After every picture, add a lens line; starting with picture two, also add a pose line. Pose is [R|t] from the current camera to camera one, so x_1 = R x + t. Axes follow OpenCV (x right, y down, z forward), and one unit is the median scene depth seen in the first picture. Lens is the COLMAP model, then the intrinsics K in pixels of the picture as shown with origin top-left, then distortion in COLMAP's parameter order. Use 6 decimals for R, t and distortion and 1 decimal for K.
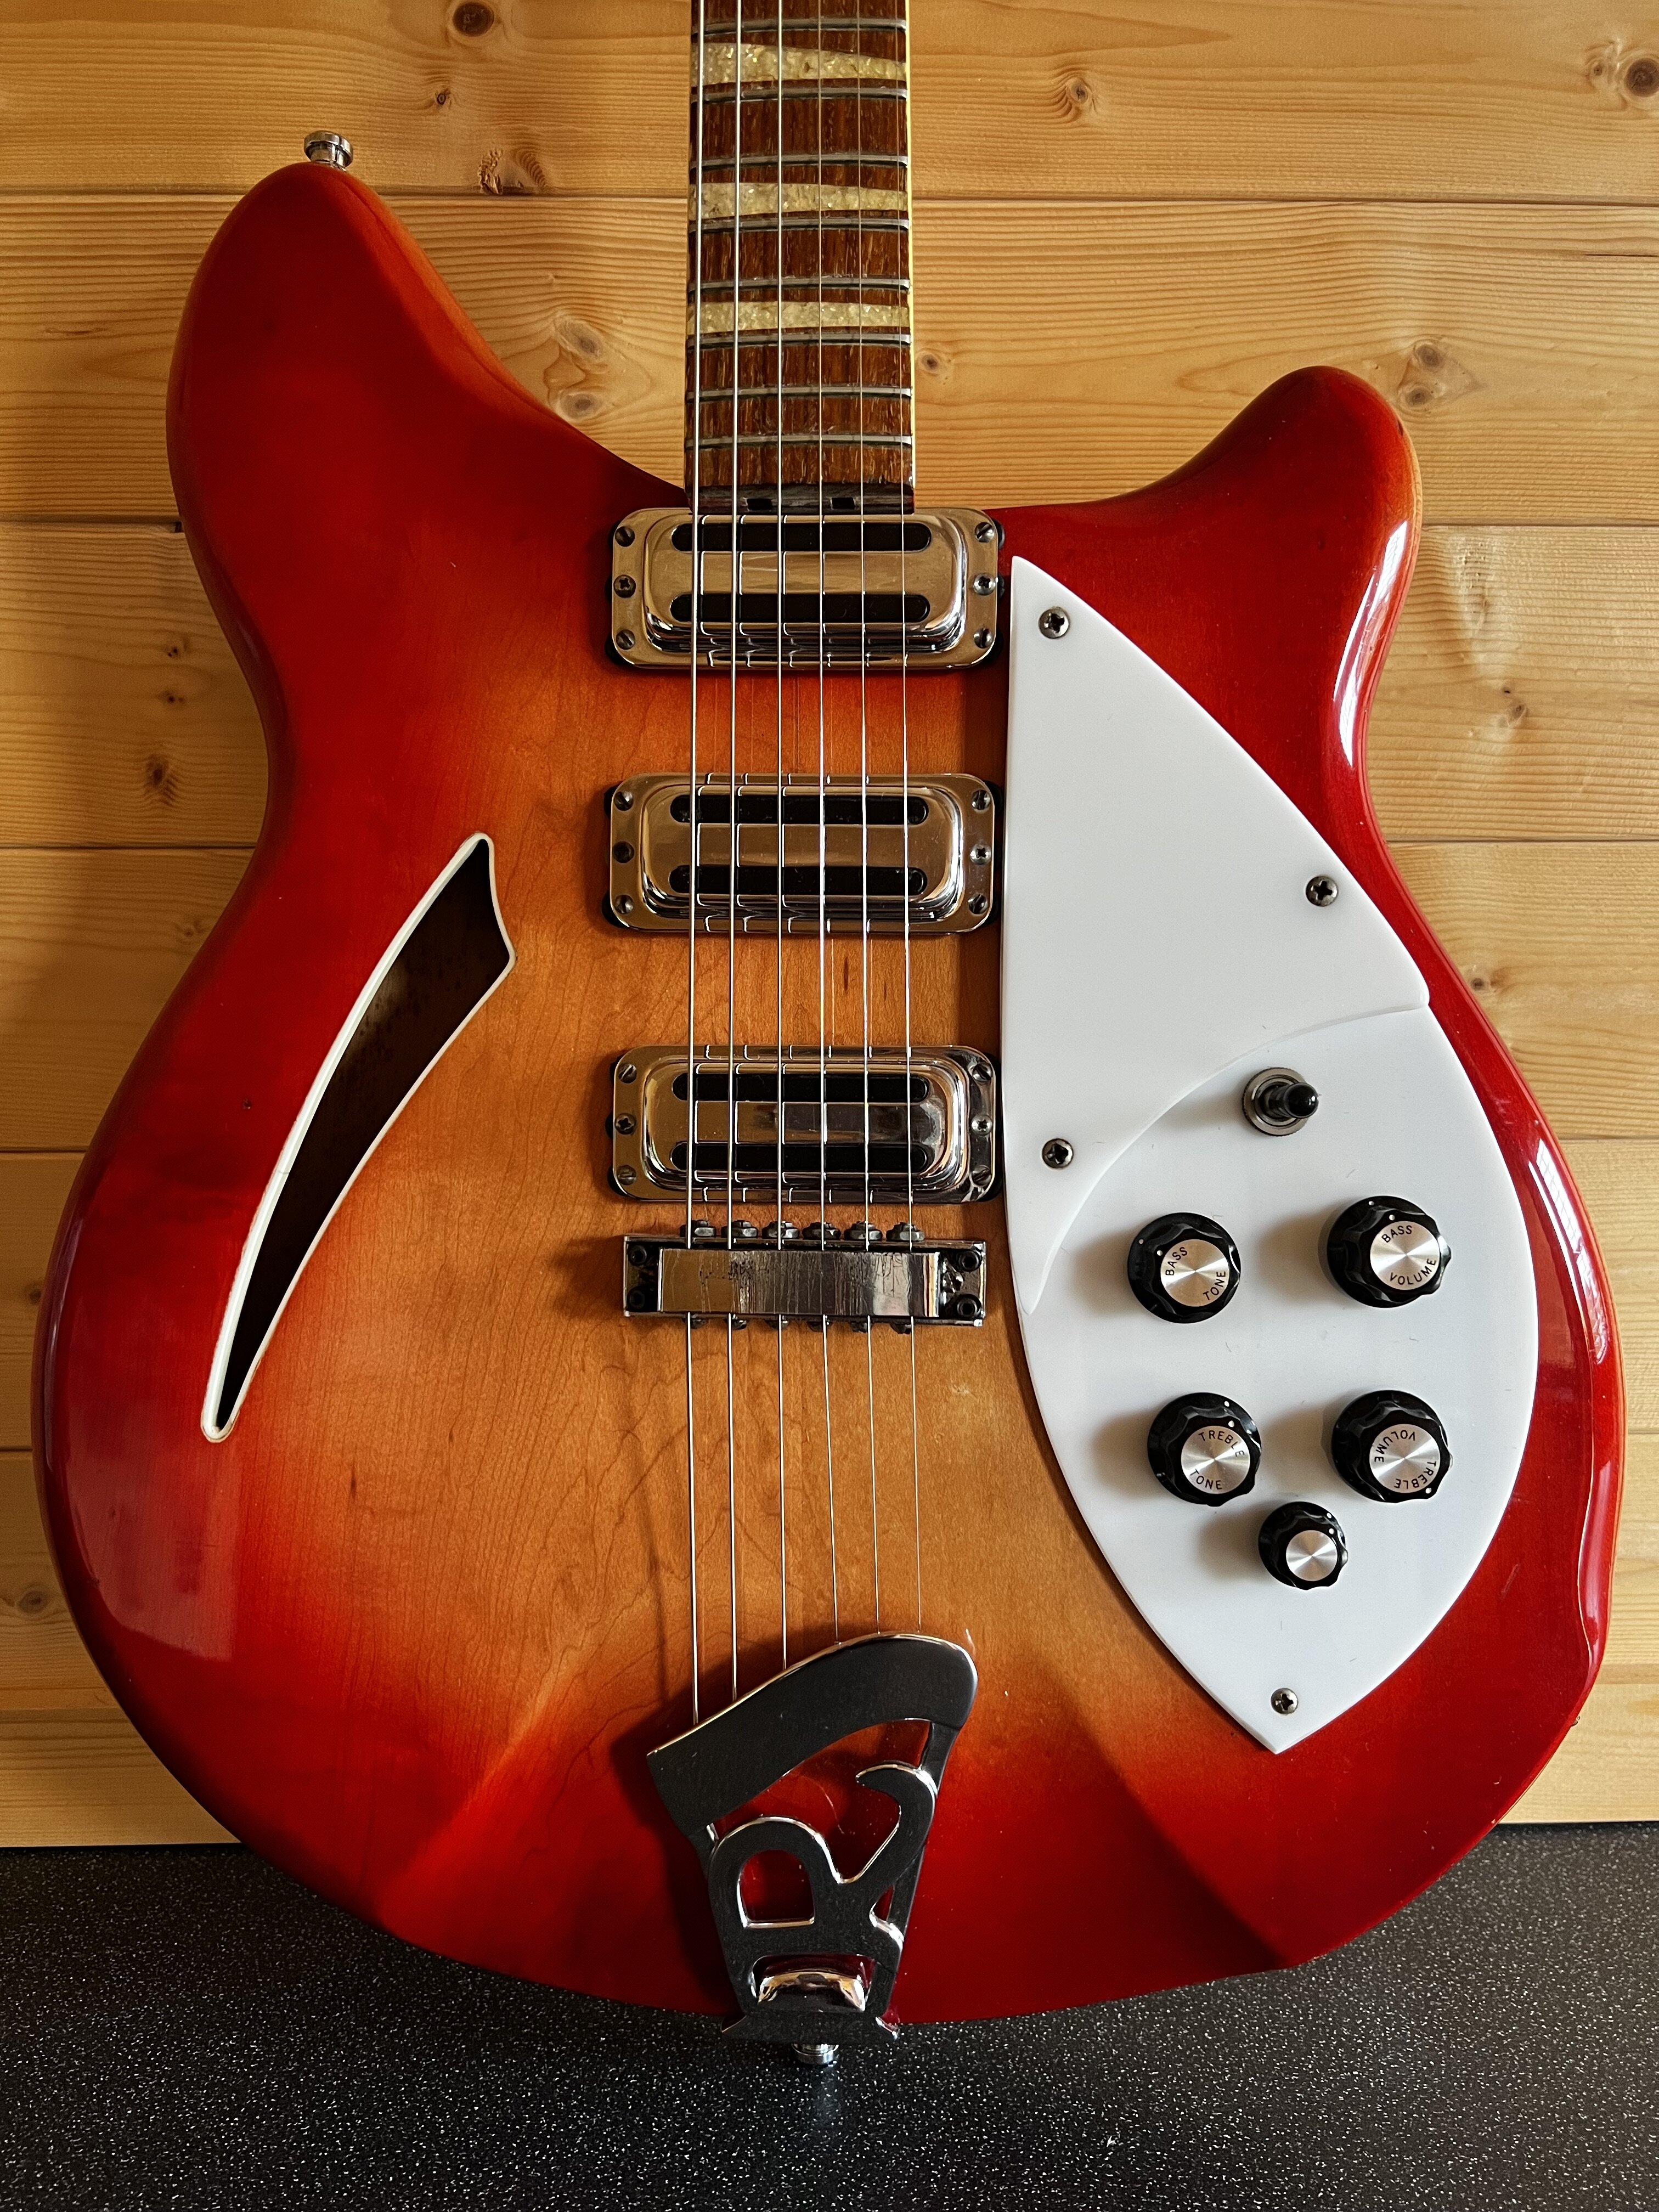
lens RADIAL K [[1672.8, 0, 831.7], [0, 1672.8, 1128.8], [0, 0, 1]] dist [0.040039, -0.062381]
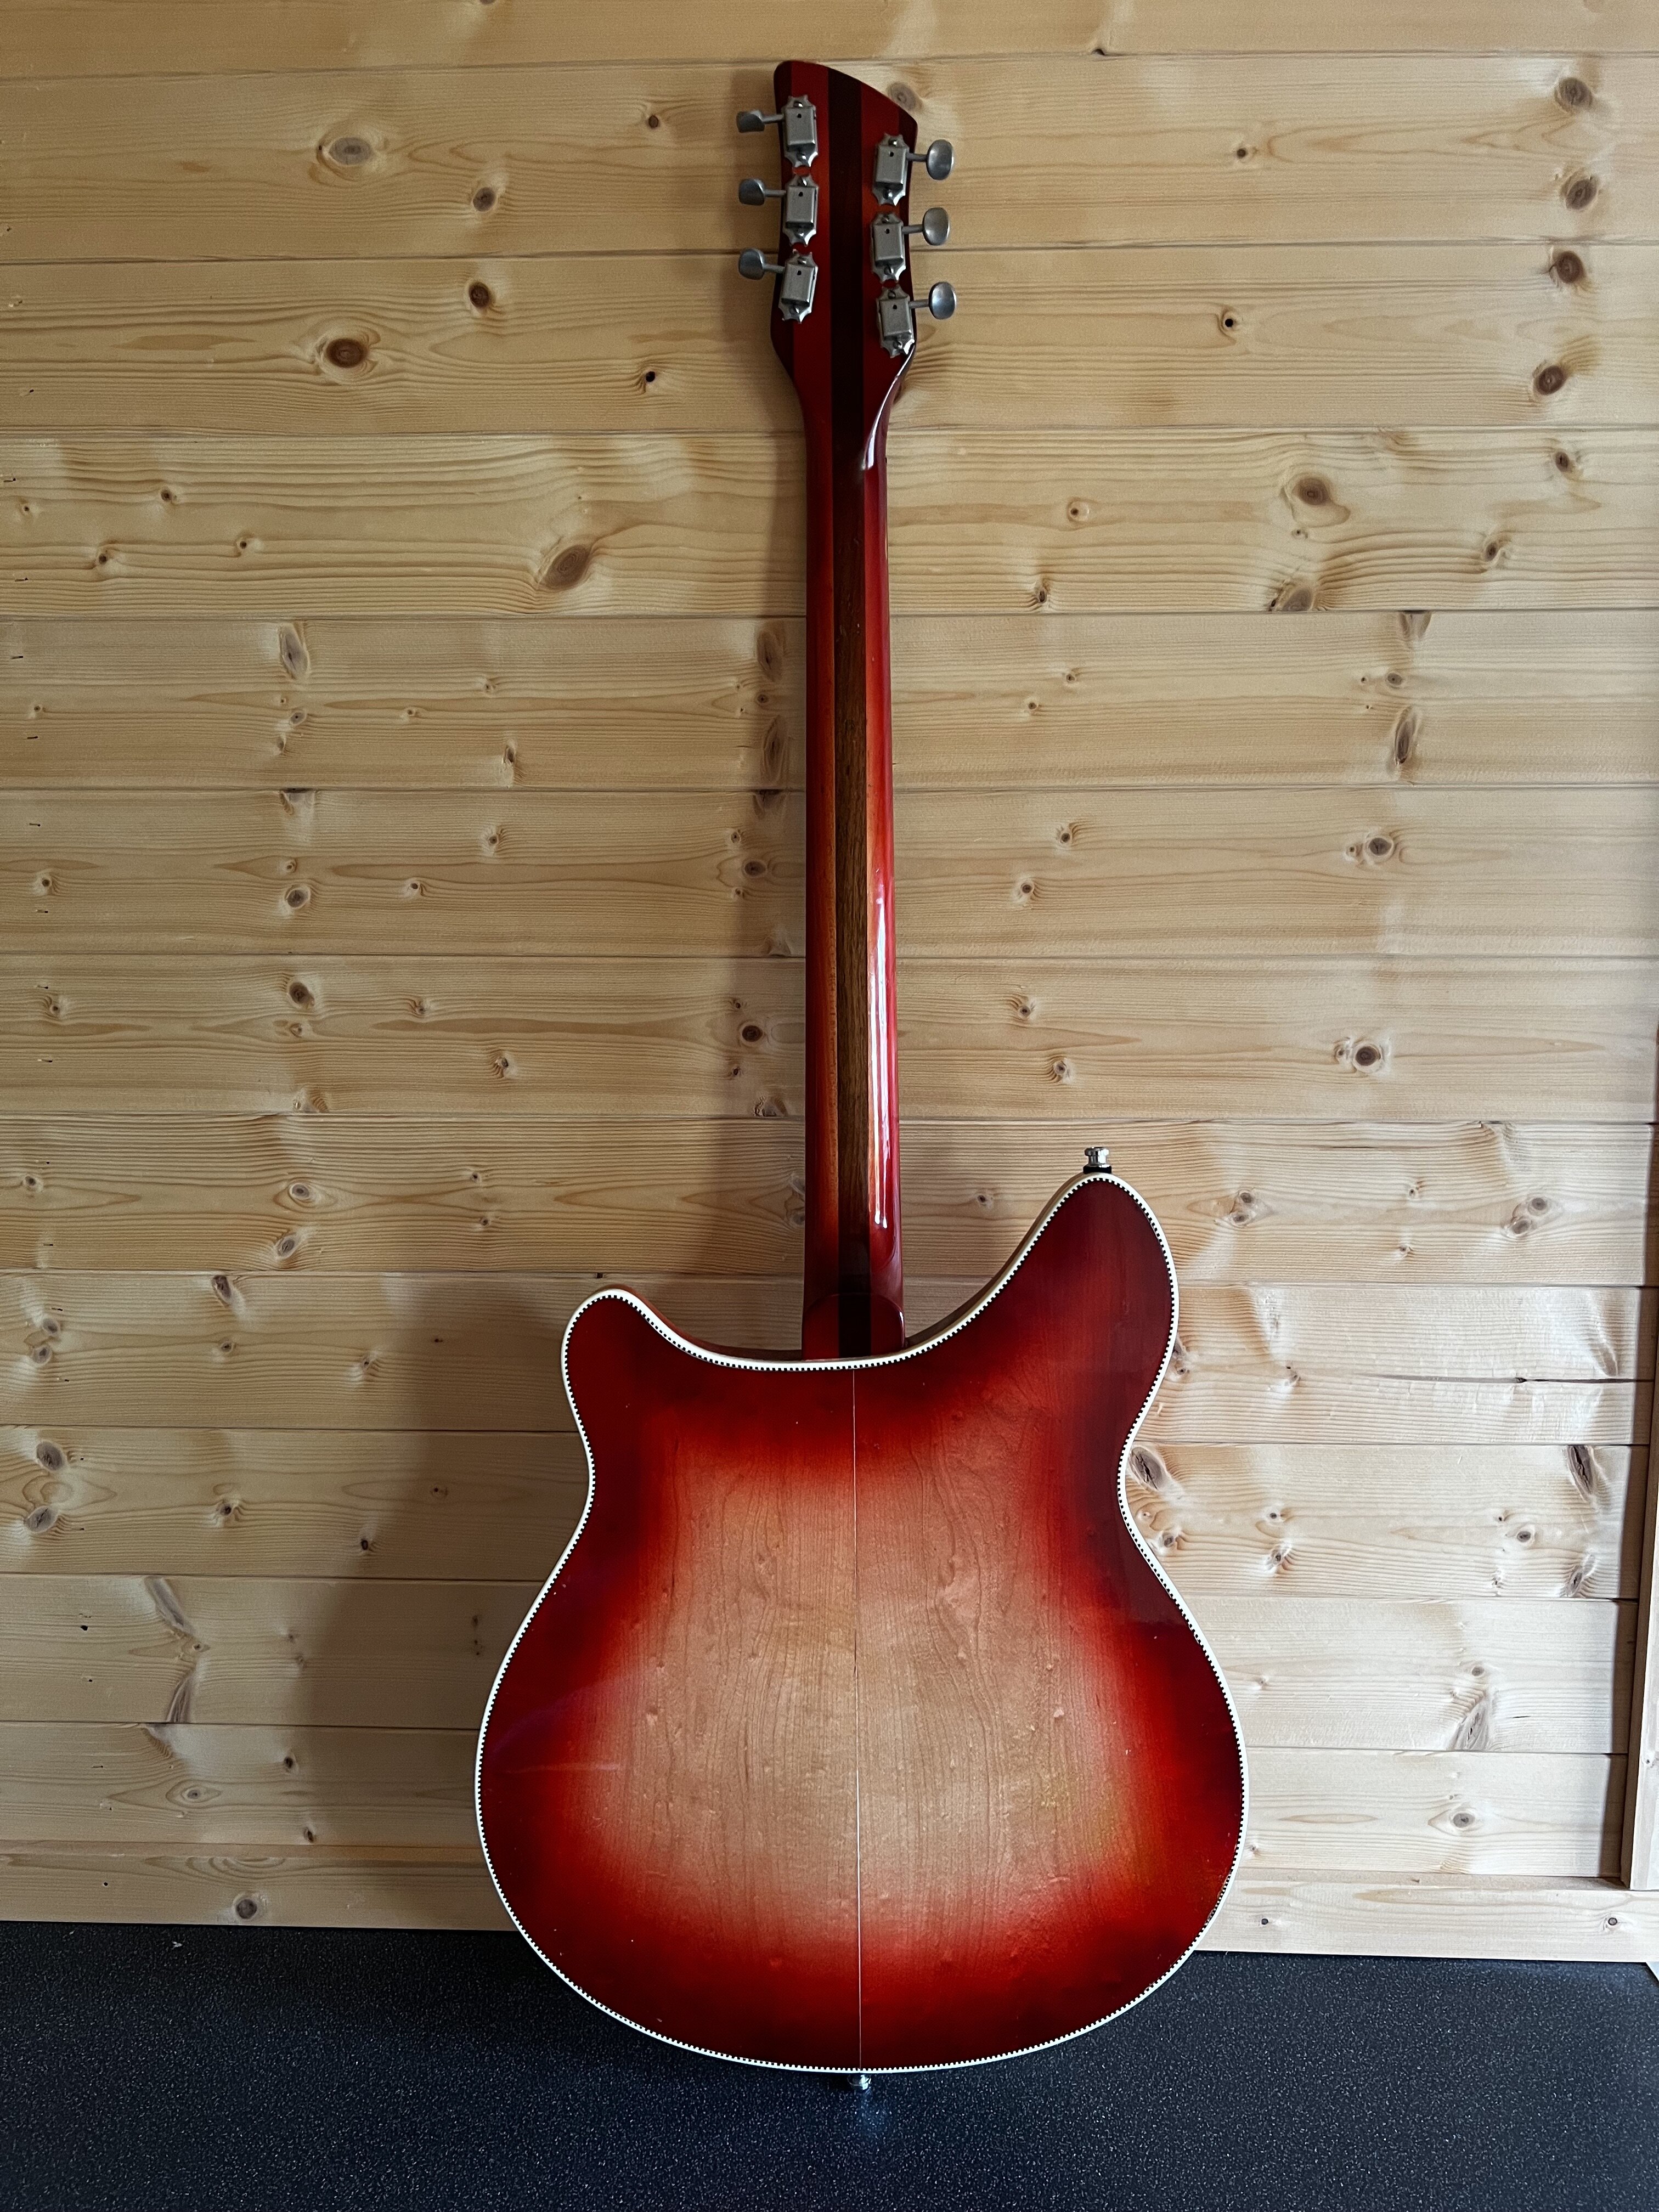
lens RADIAL K [[1672.8, 0, 812.4], [0, 1672.8, 1109.3], [0, 0, 1]] dist [0.040039, -0.062381]
pose [[0.997505, 0.013194, -0.069356, -0.005413], [-0.010990, 0.999426, 0.032057, -0.626828], [0.069739, -0.031214, 0.997077, -0.942015]]
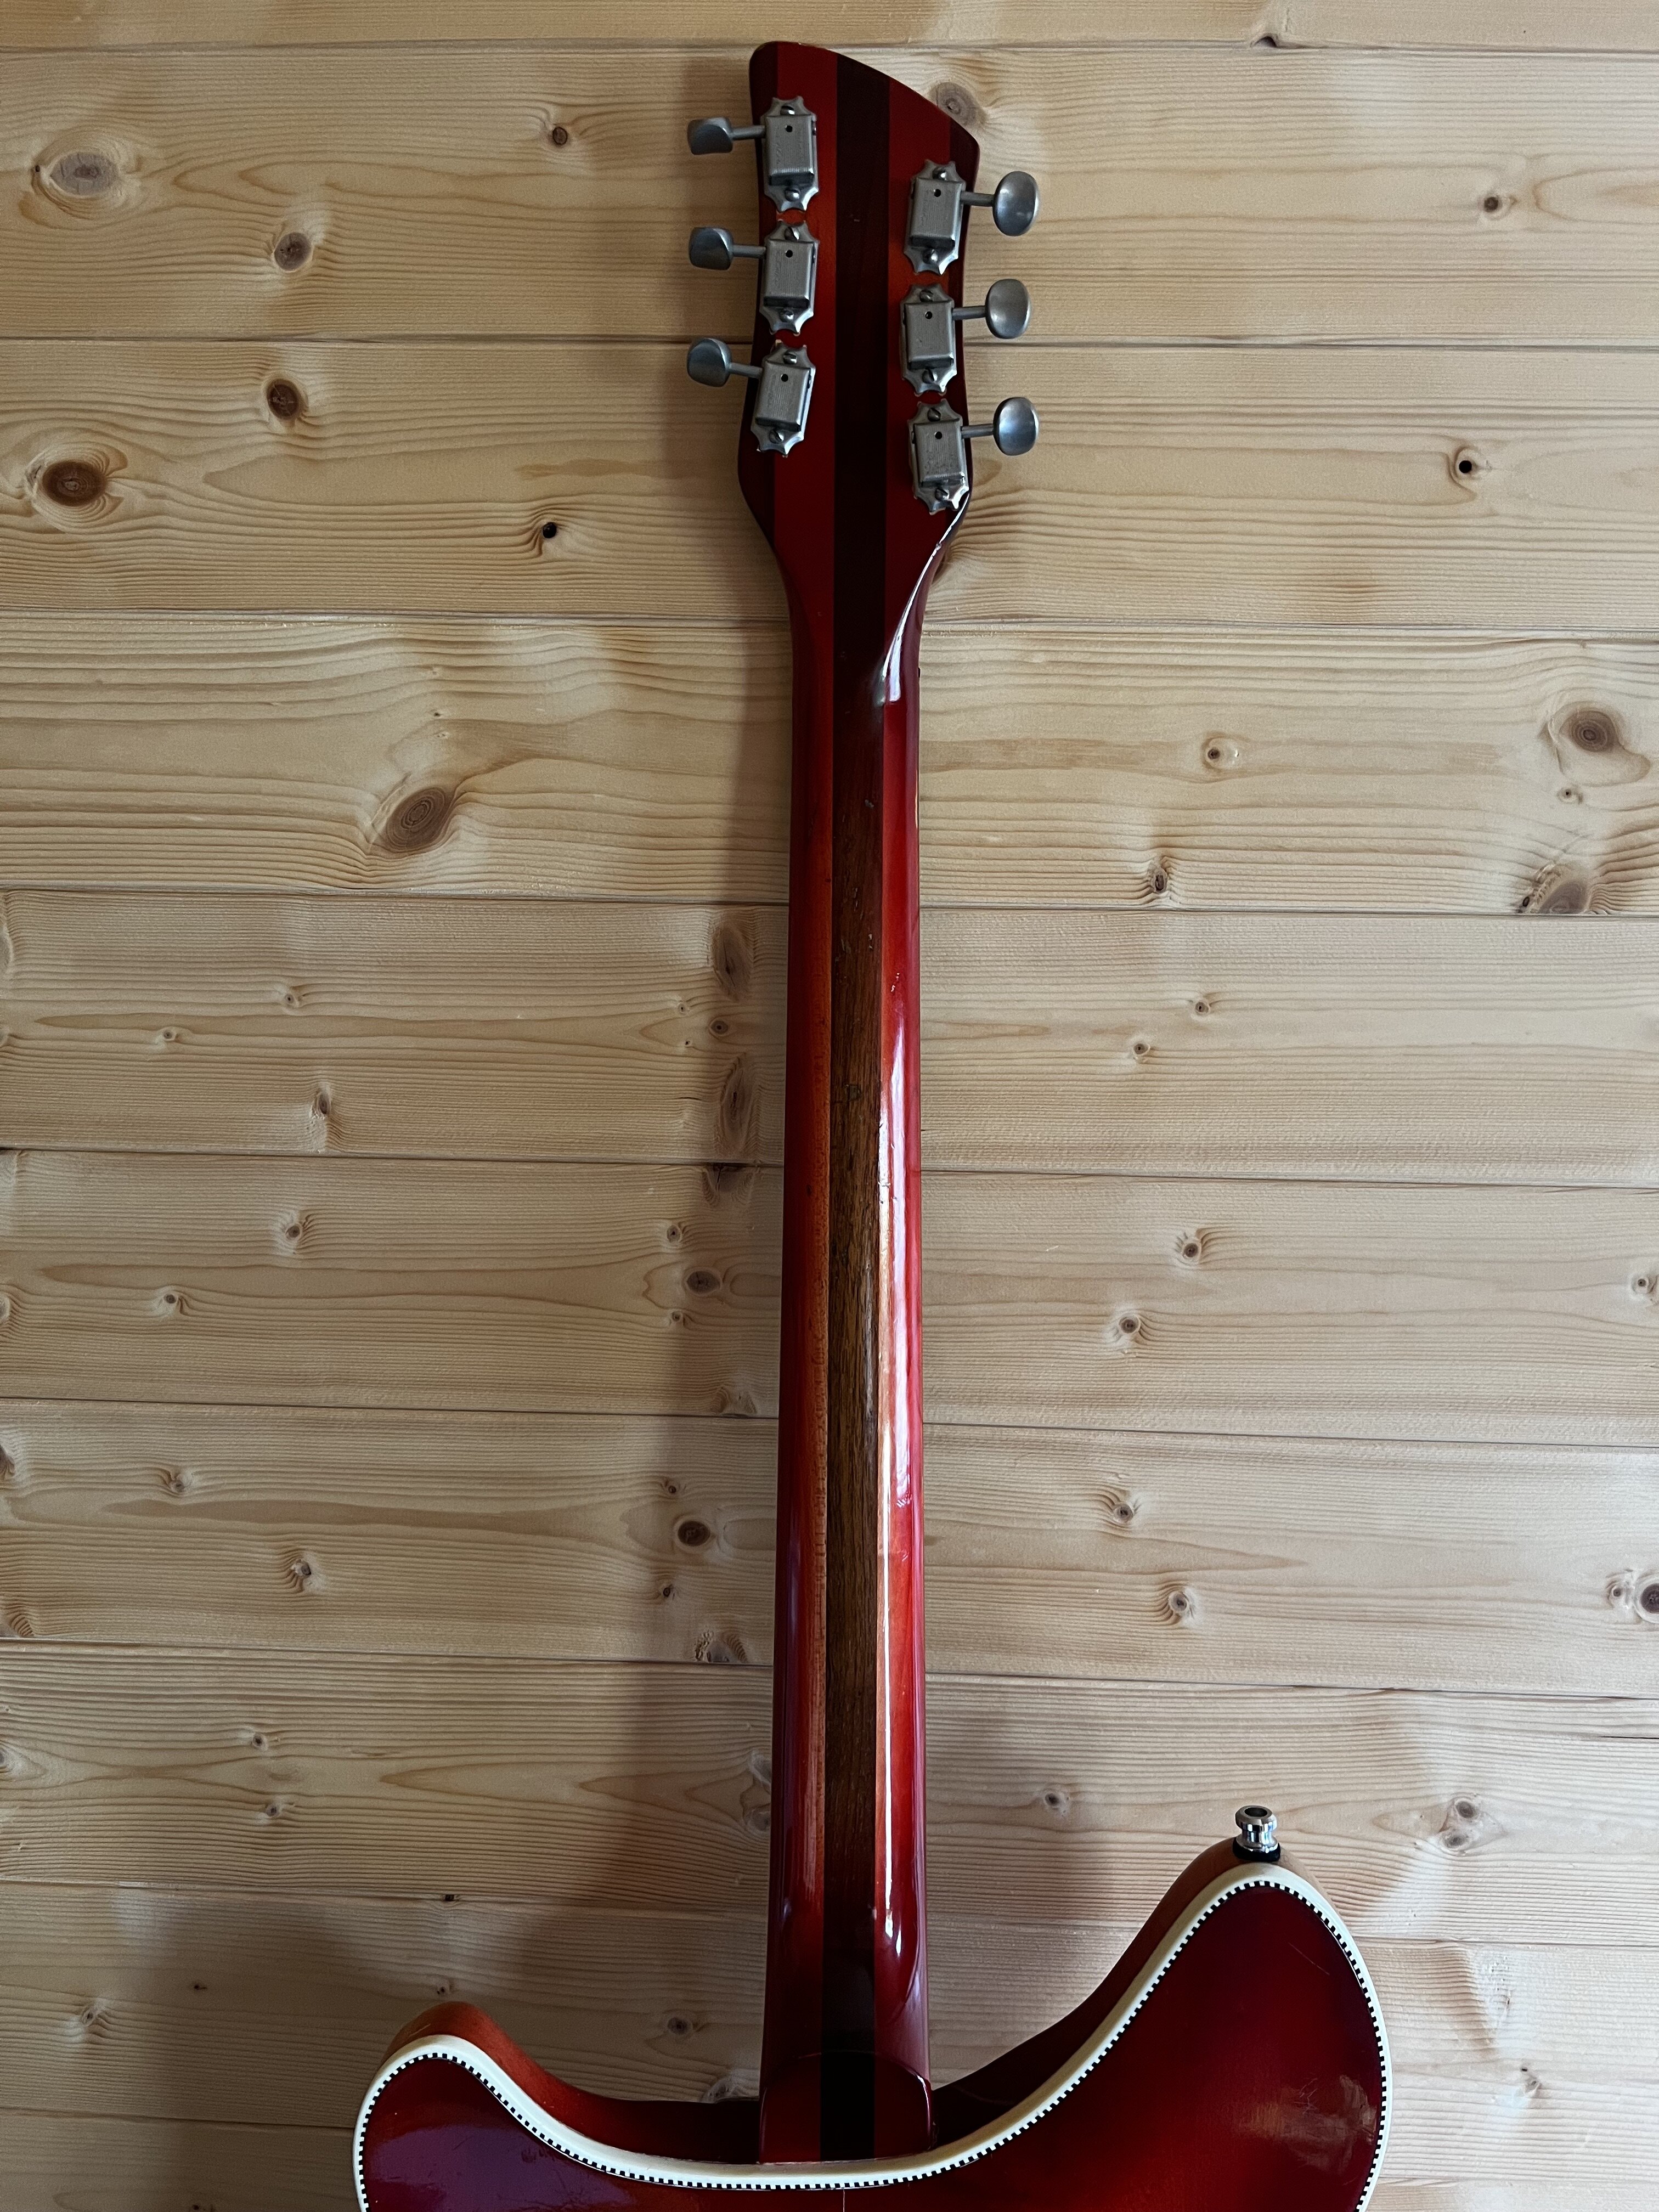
lens RADIAL K [[1672.8, 0, 819.5], [0, 1672.8, 1097.6], [0, 0, 1]] dist [0.040039, -0.062381]
pose [[0.997560, 0.028346, -0.063806, -0.047741], [-0.028587, 0.999587, -0.002871, -0.974463], [0.063698, 0.004688, 0.997958, -0.247966]]
